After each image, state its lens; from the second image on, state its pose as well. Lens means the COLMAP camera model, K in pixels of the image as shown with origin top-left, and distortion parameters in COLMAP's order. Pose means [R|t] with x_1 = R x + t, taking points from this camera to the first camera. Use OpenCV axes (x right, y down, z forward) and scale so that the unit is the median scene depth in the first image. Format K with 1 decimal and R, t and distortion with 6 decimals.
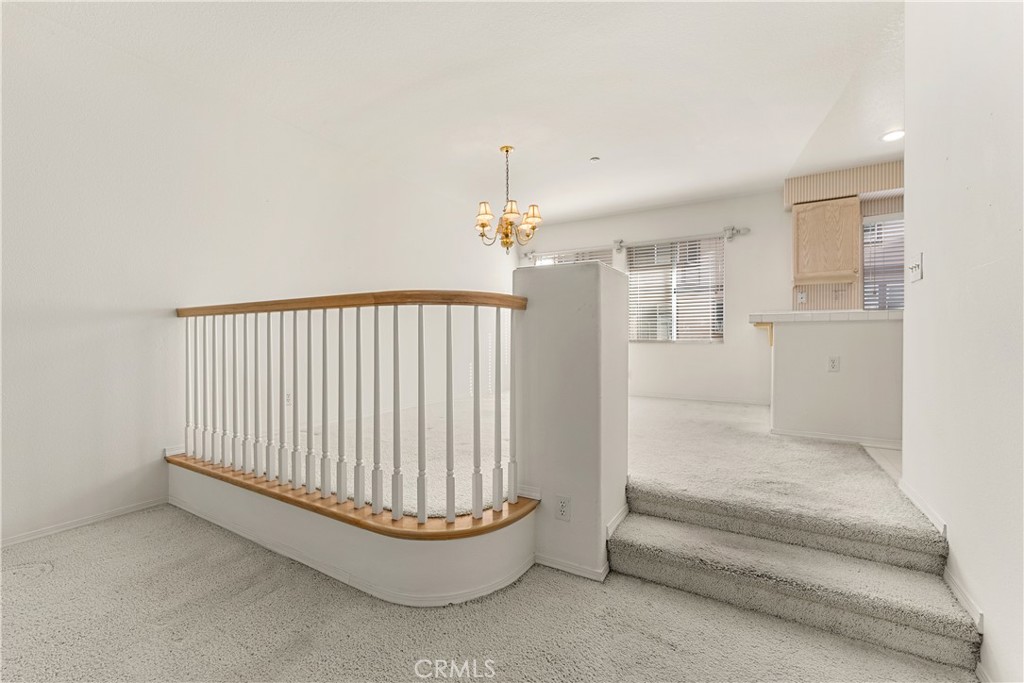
lens RADIAL K [[431.0, 0, 508.8], [0, 431.0, 340.2], [0, 0, 1]] dist [-0.000825, -0.000060]
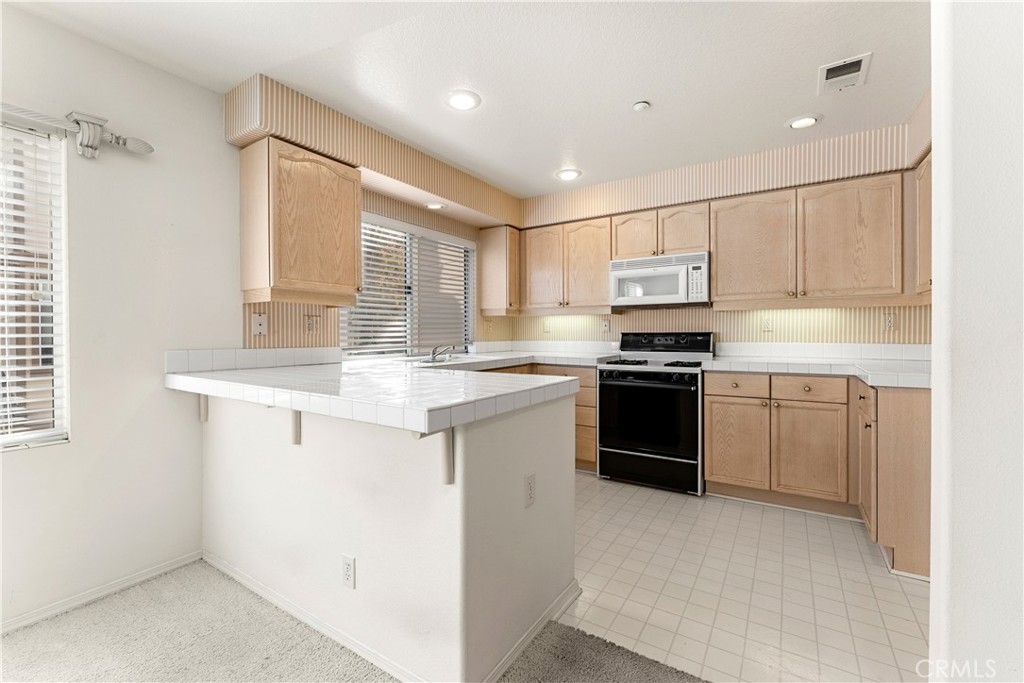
lens RADIAL K [[429.6, 0, 511.5], [0, 429.6, 338.8], [0, 0, 1]] dist [-0.001122, -0.000091]
pose [[0.023961, -0.011768, 0.999644, 0.182265], [0.004110, 0.999923, 0.011673, -0.091148], [-0.999704, 0.003829, 0.024008, 0.722777]]
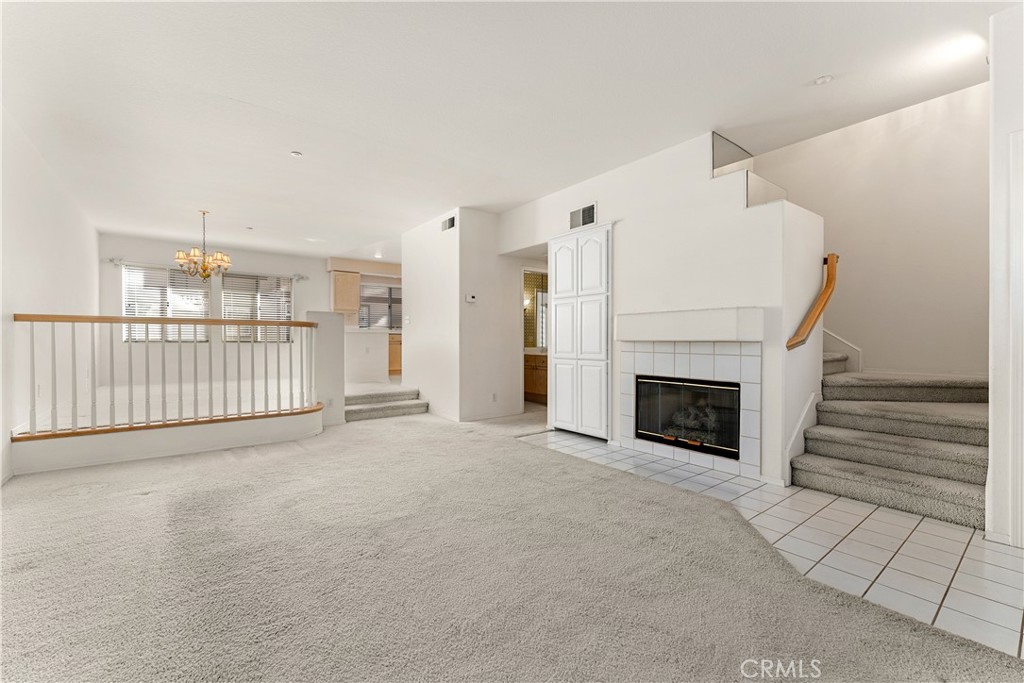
lens RADIAL K [[429.6, 0, 511.5], [0, 429.6, 338.8], [0, 0, 1]] dist [-0.001122, -0.000091]
pose [[0.361234, 0.002640, 0.932472, -0.858302], [0.003511, 0.999985, -0.004192, 0.003163], [-0.932469, 0.004788, 0.361219, -0.447555]]
